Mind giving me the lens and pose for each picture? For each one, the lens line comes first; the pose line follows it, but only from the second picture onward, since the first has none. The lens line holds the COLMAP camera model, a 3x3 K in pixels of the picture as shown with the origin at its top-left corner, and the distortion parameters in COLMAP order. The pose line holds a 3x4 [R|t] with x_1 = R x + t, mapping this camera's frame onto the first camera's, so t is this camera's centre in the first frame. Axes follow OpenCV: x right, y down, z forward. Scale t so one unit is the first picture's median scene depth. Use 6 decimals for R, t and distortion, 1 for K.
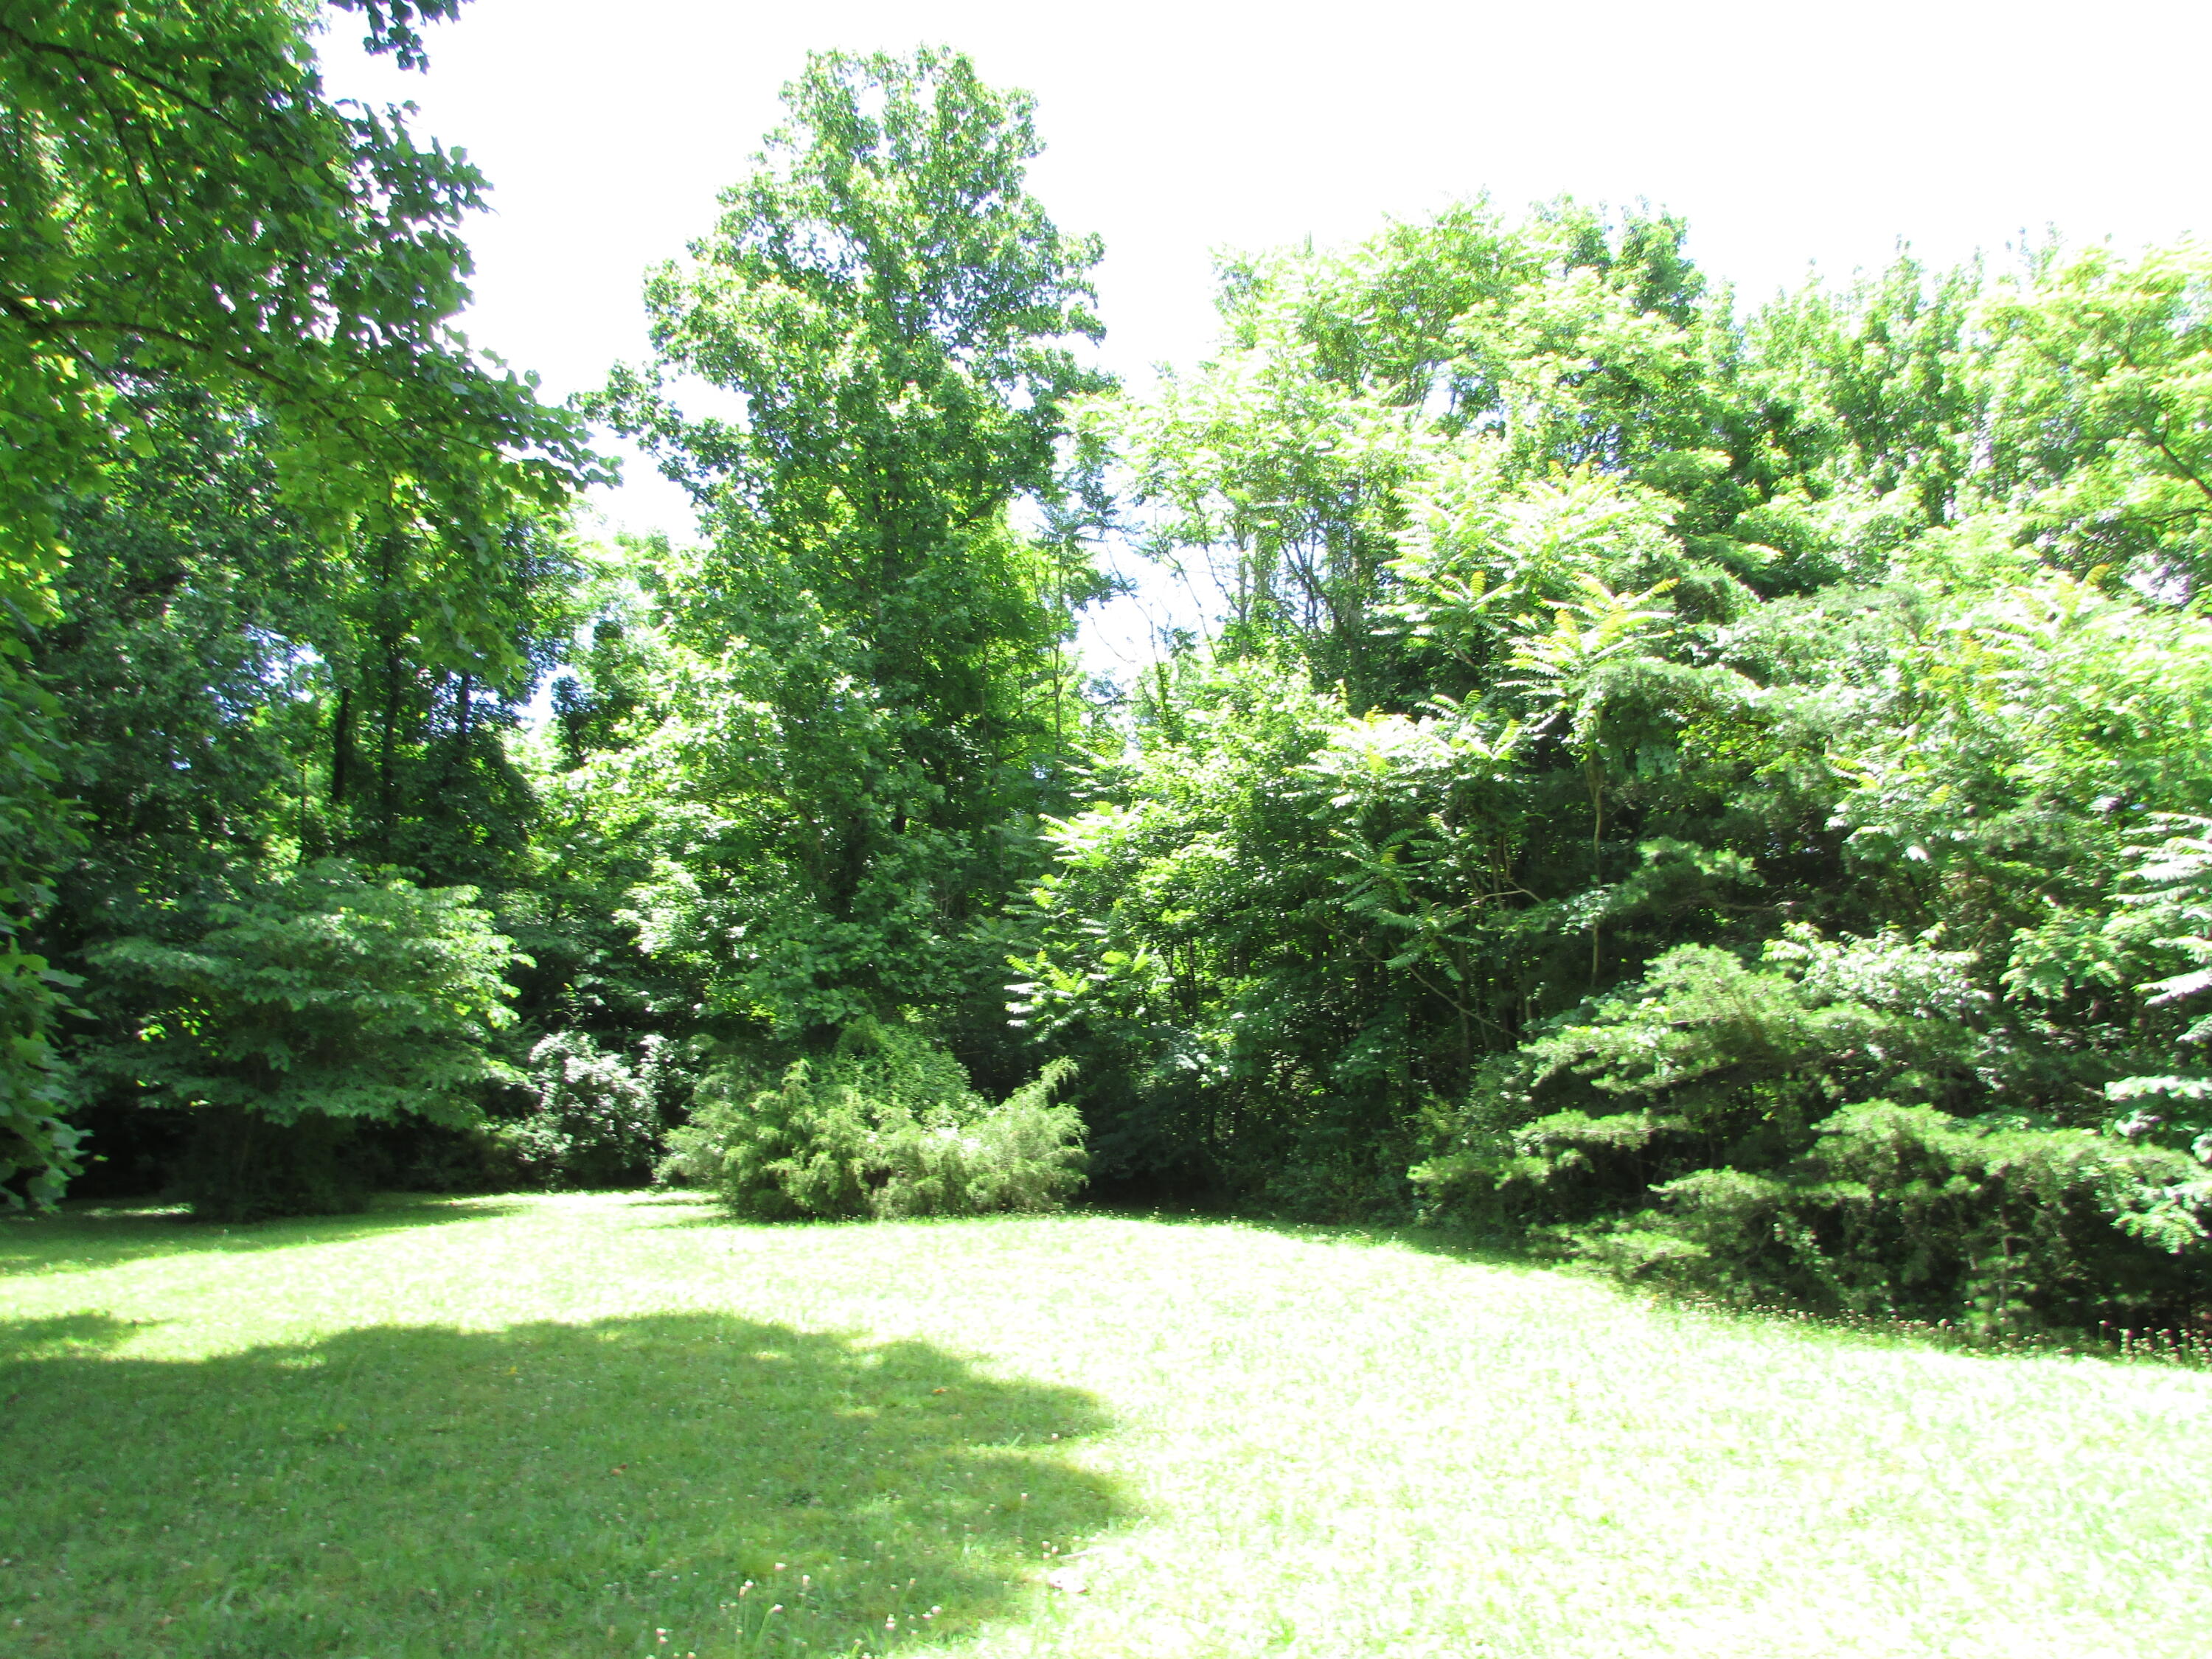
lens RADIAL K [[1602.1, 0, 1101.6], [0, 1602.1, 807.3], [0, 0, 1]] dist [-0.004303, -0.007095]
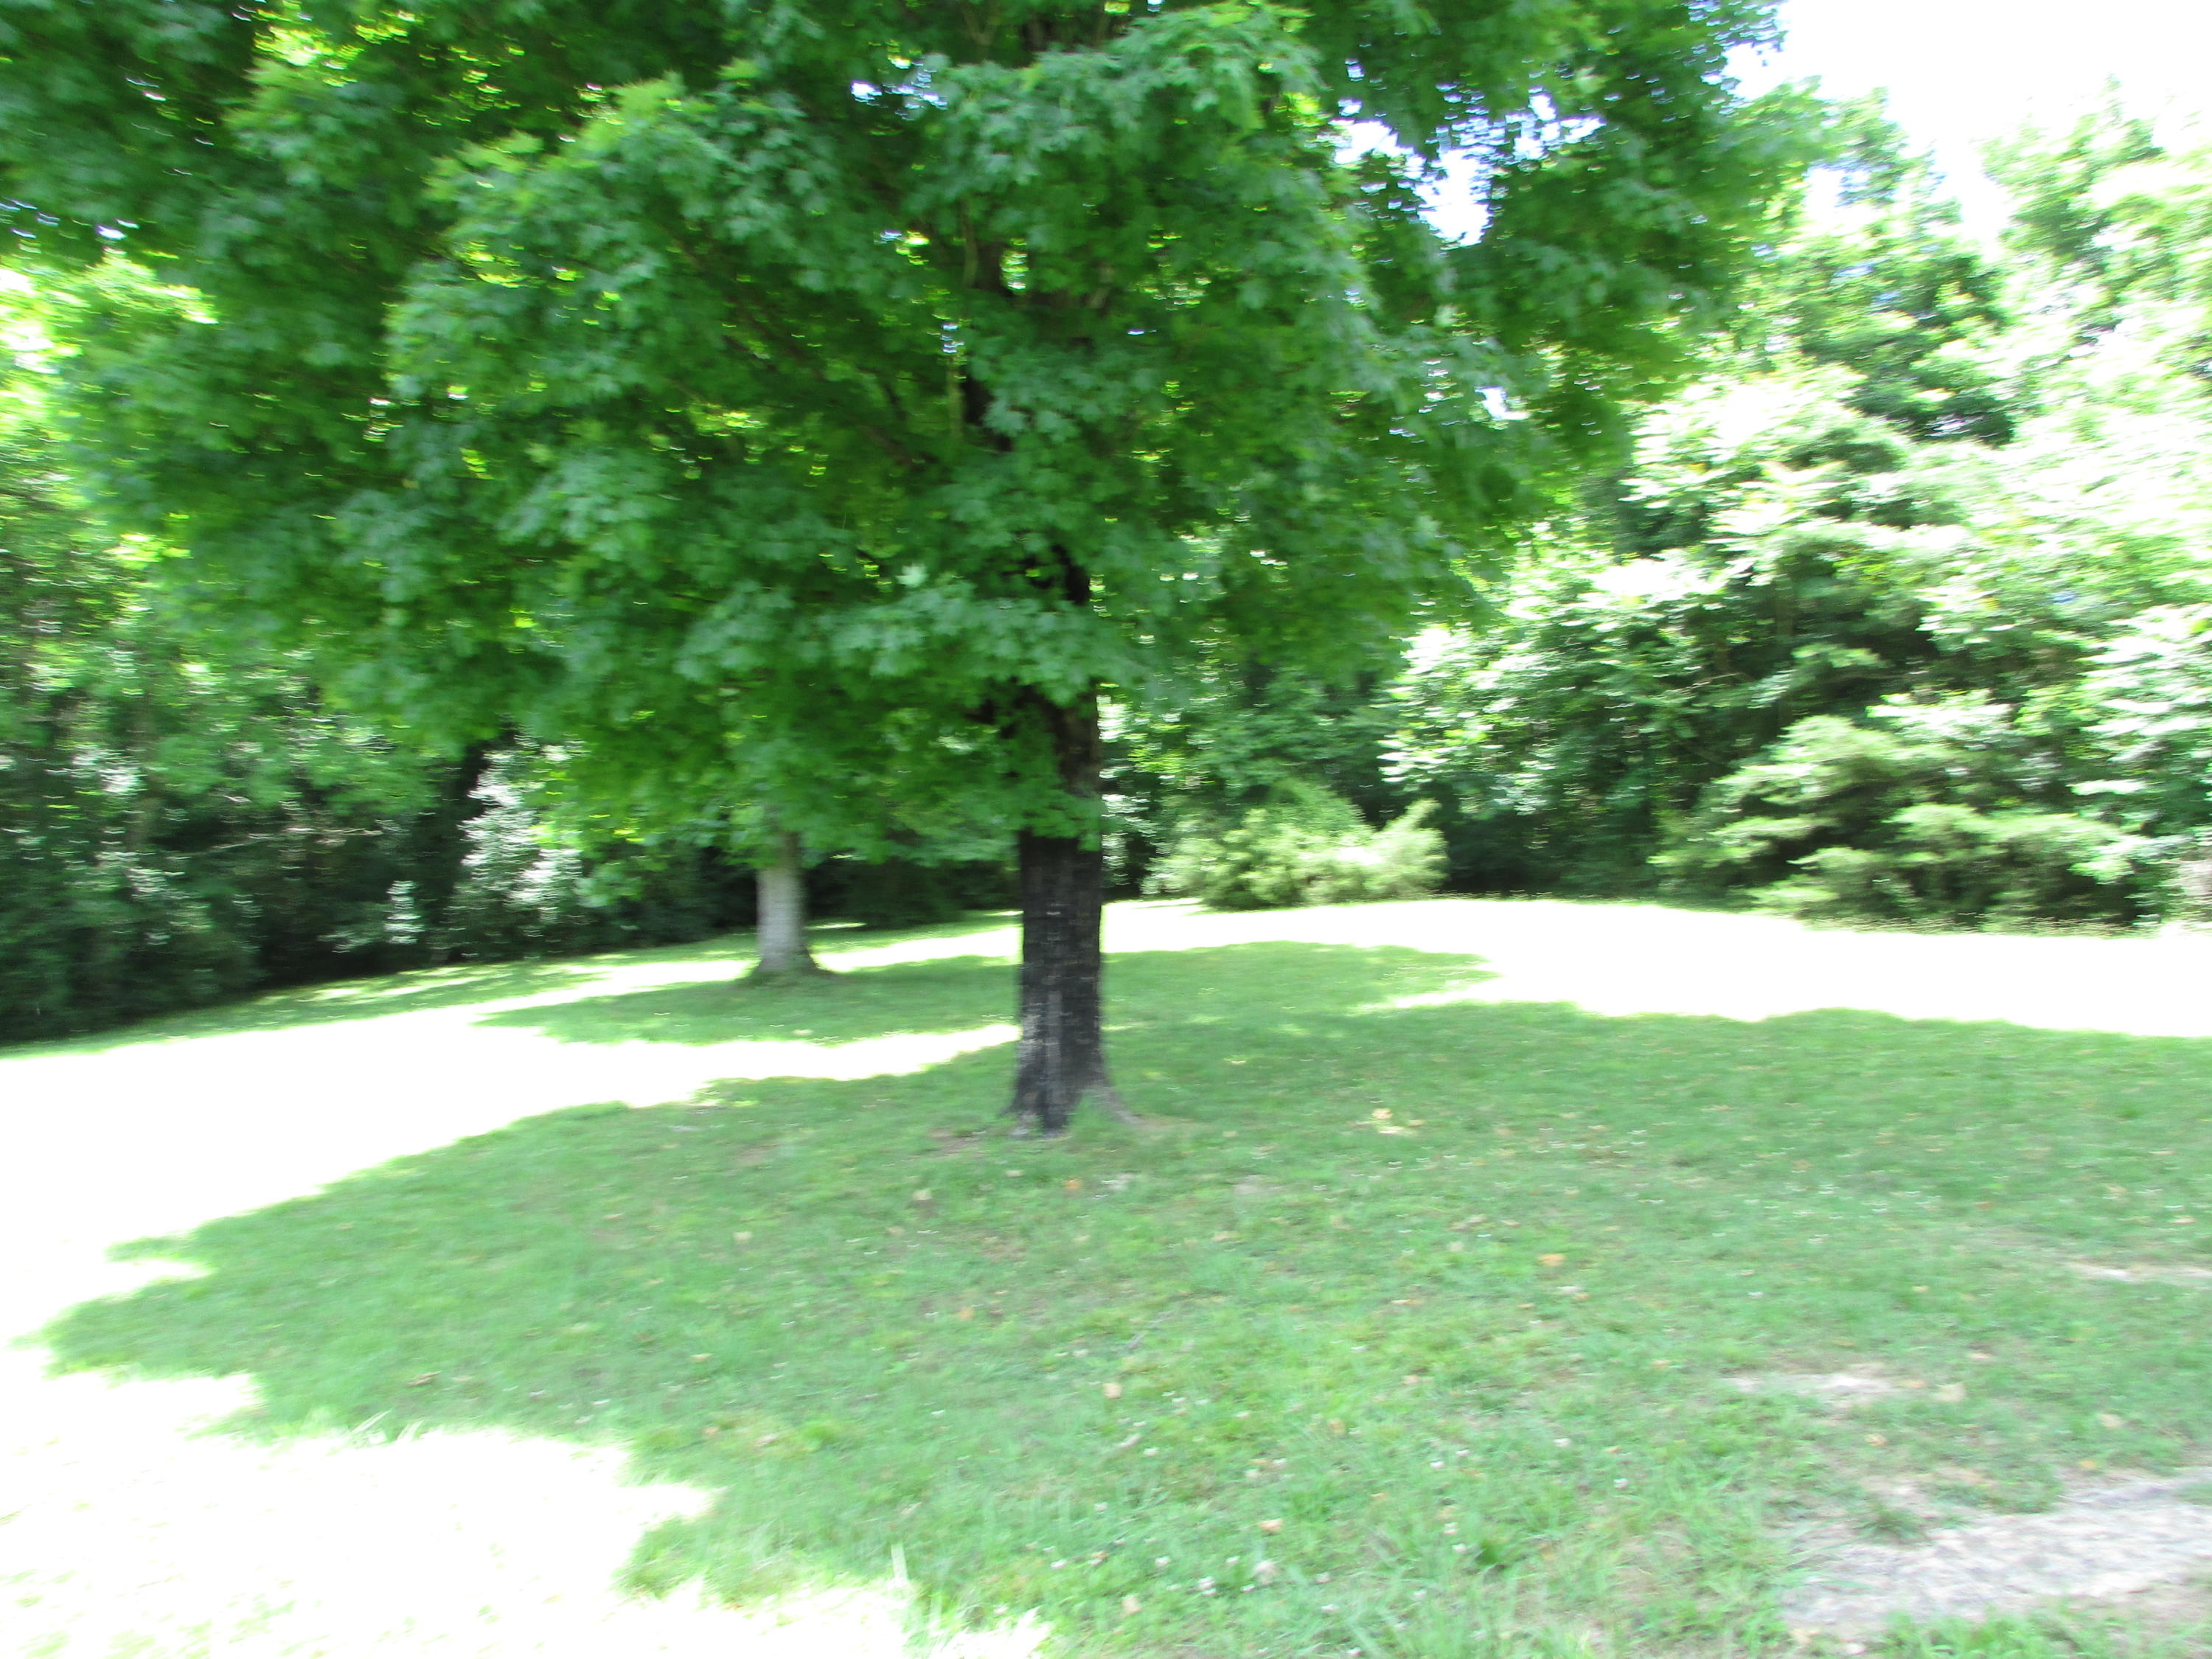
lens RADIAL K [[1627.7, 0, 1079.9], [0, 1627.7, 781.8], [0, 0, 1]] dist [0.000478, -0.061078]
pose [[0.978173, -0.056054, -0.200091, -0.036765], [0.085923, 0.985860, 0.143868, -0.116360], [0.189197, -0.157920, 0.969157, -0.589059]]
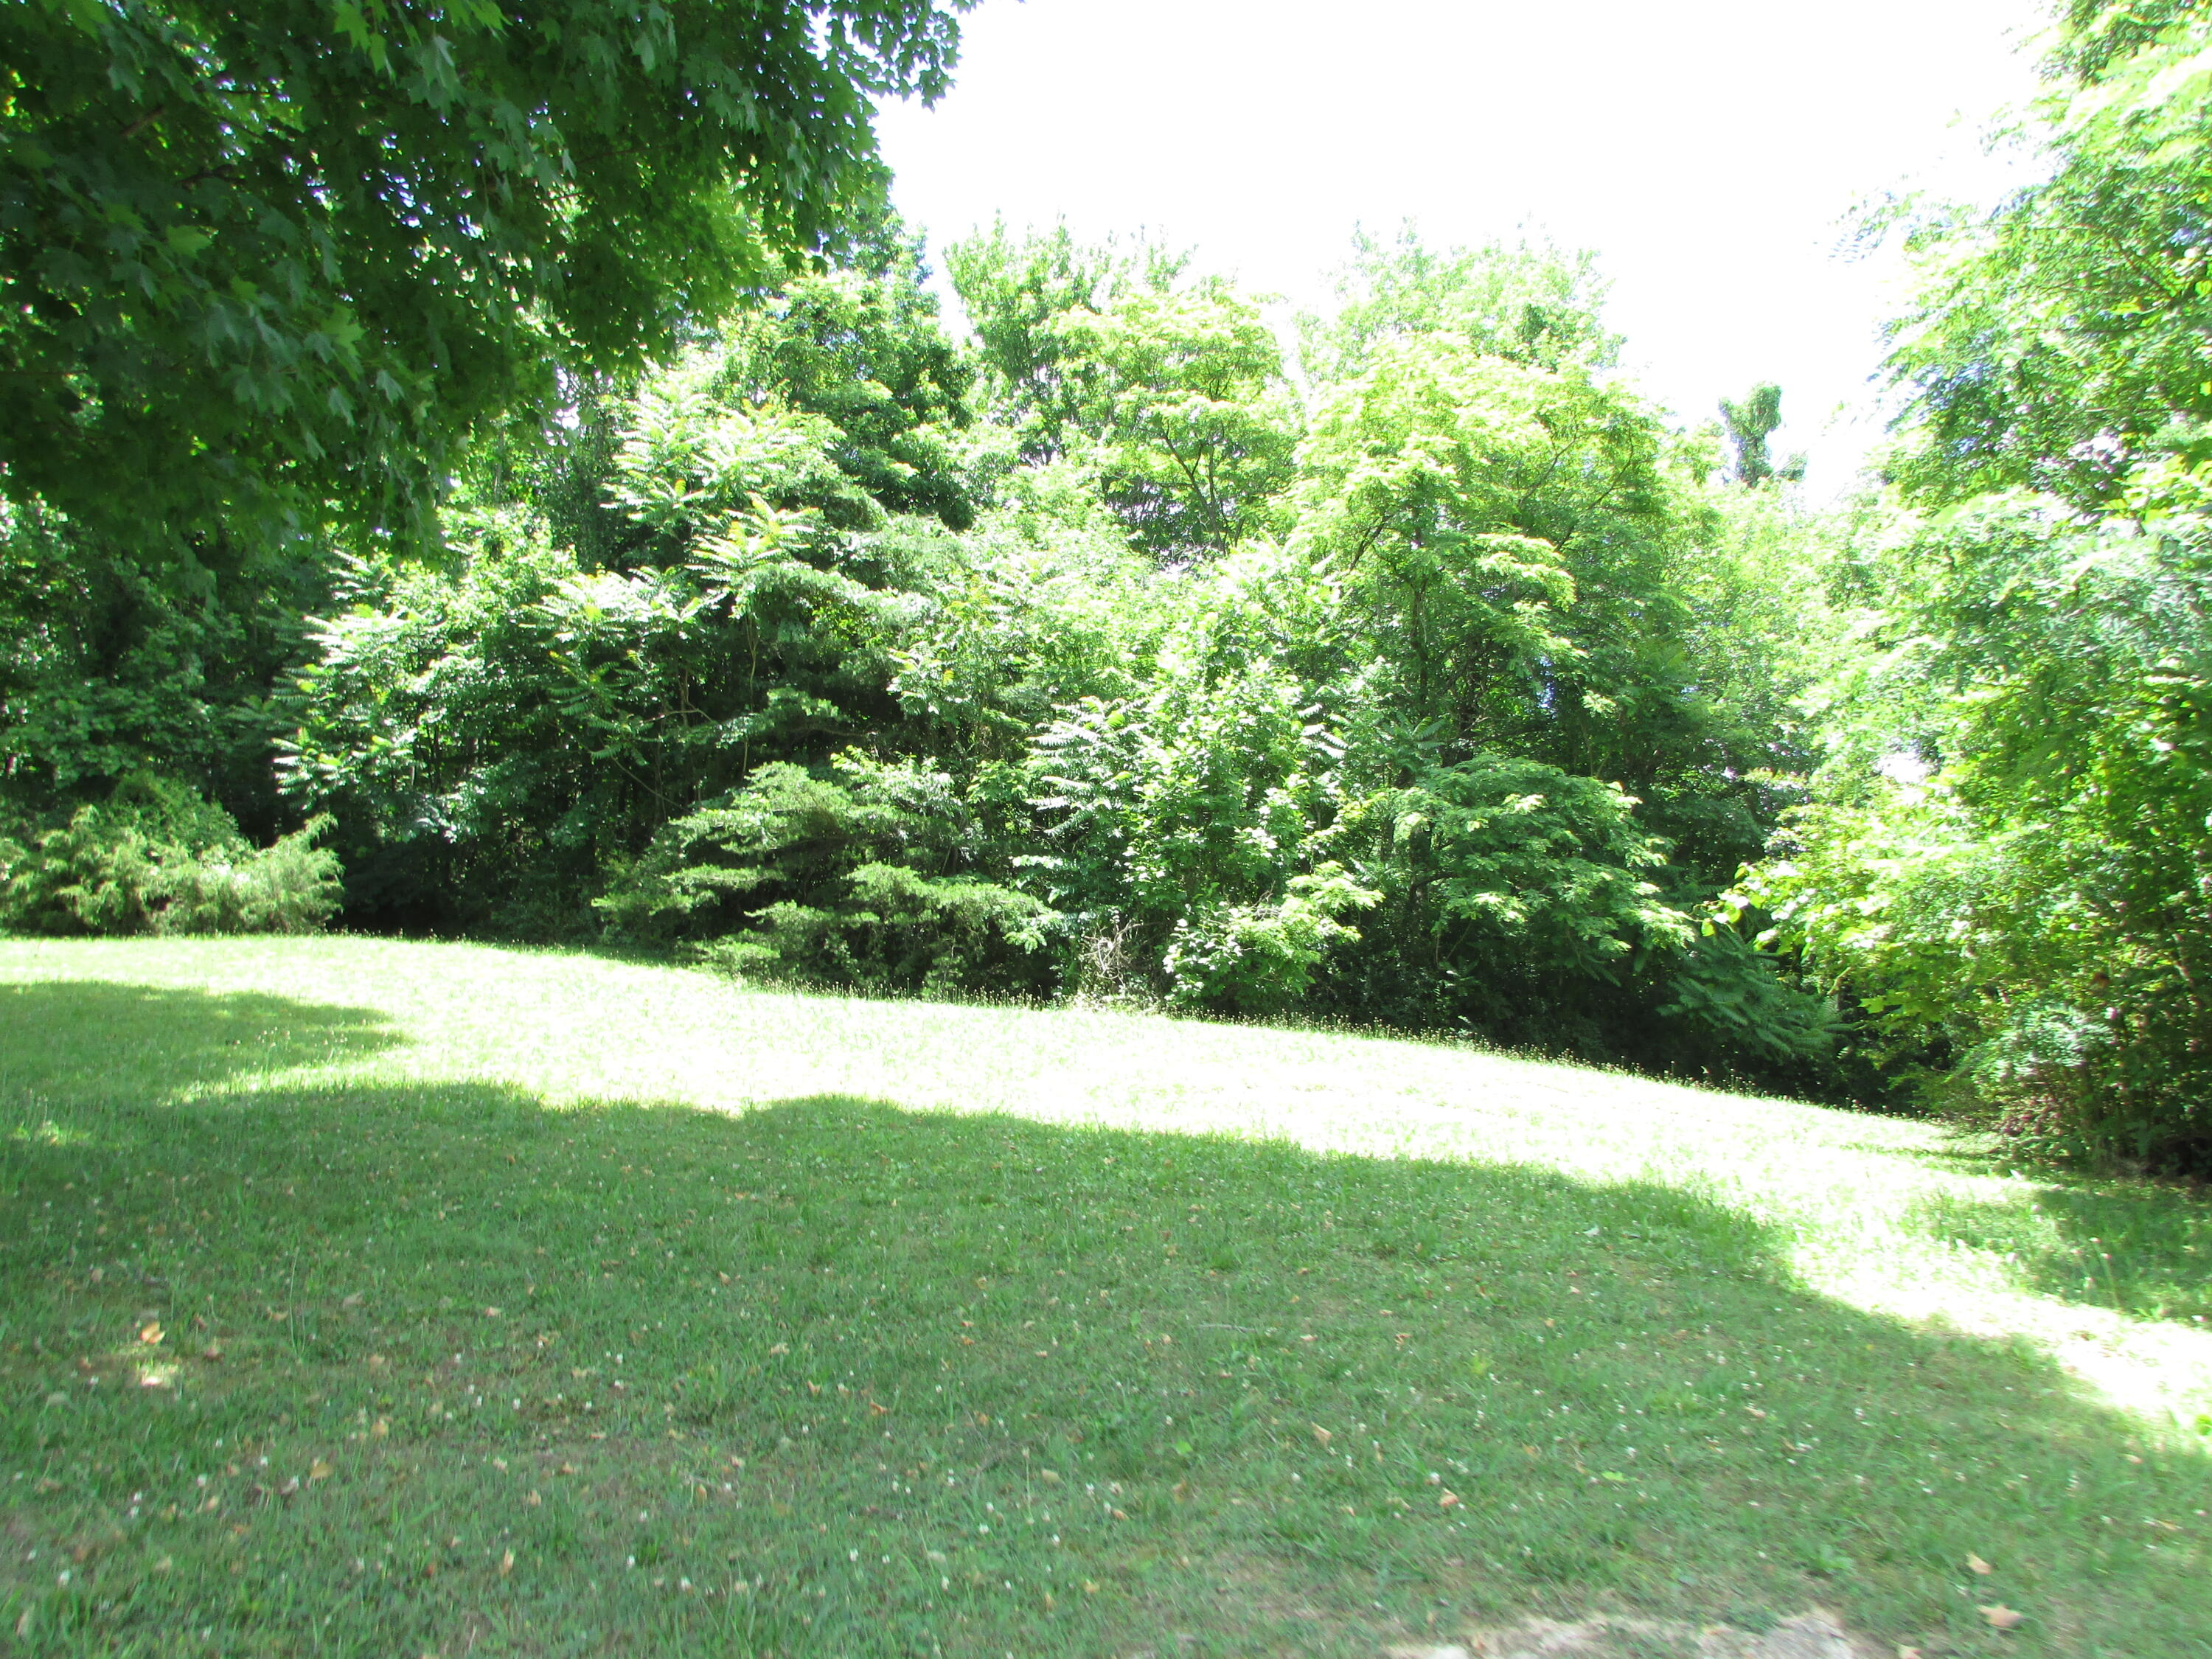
lens RADIAL K [[1602.1, 0, 1101.6], [0, 1602.1, 807.3], [0, 0, 1]] dist [-0.004303, -0.007095]
pose [[0.896612, 0.043222, 0.440703, -0.034067], [-0.109763, 0.985859, 0.126624, -0.079585], [-0.428998, -0.161905, 0.888677, -0.407369]]
